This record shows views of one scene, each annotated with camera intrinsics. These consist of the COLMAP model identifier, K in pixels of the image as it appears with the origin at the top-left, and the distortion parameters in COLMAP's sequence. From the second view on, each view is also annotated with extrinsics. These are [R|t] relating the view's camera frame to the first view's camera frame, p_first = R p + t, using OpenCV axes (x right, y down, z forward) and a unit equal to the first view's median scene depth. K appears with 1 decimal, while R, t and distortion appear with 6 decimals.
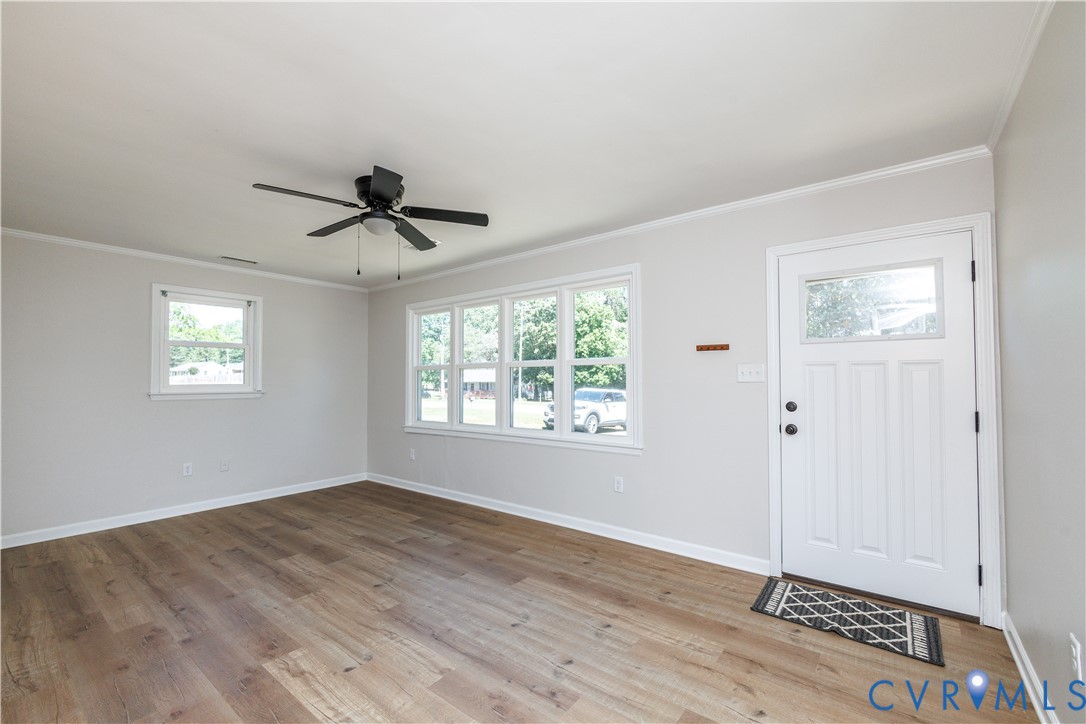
lens RADIAL K [[469.6, 0, 541.8], [0, 469.6, 368.1], [0, 0, 1]] dist [0.001569, -0.000088]
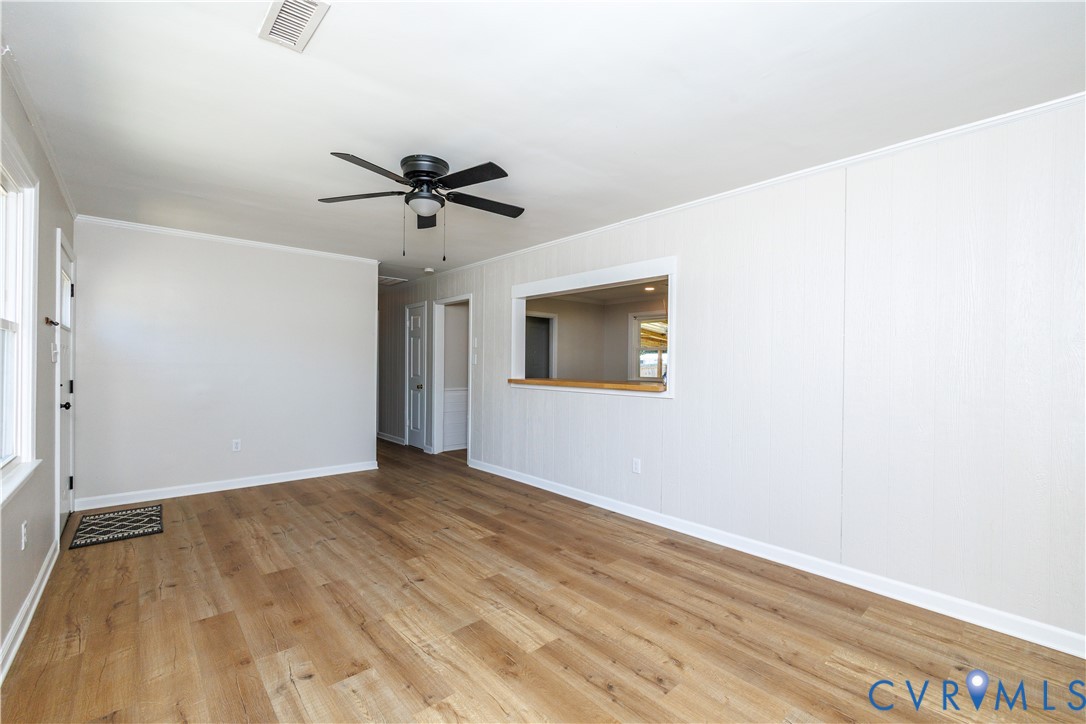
lens RADIAL K [[469.6, 0, 543.6], [0, 469.6, 362.5], [0, 0, 1]] dist [0.001569, -0.000088]
pose [[-0.985886, -0.001630, 0.167412, -0.790975], [-0.006195, 0.999623, -0.026749, 0.055207], [-0.167305, -0.027409, -0.985524, 2.001537]]
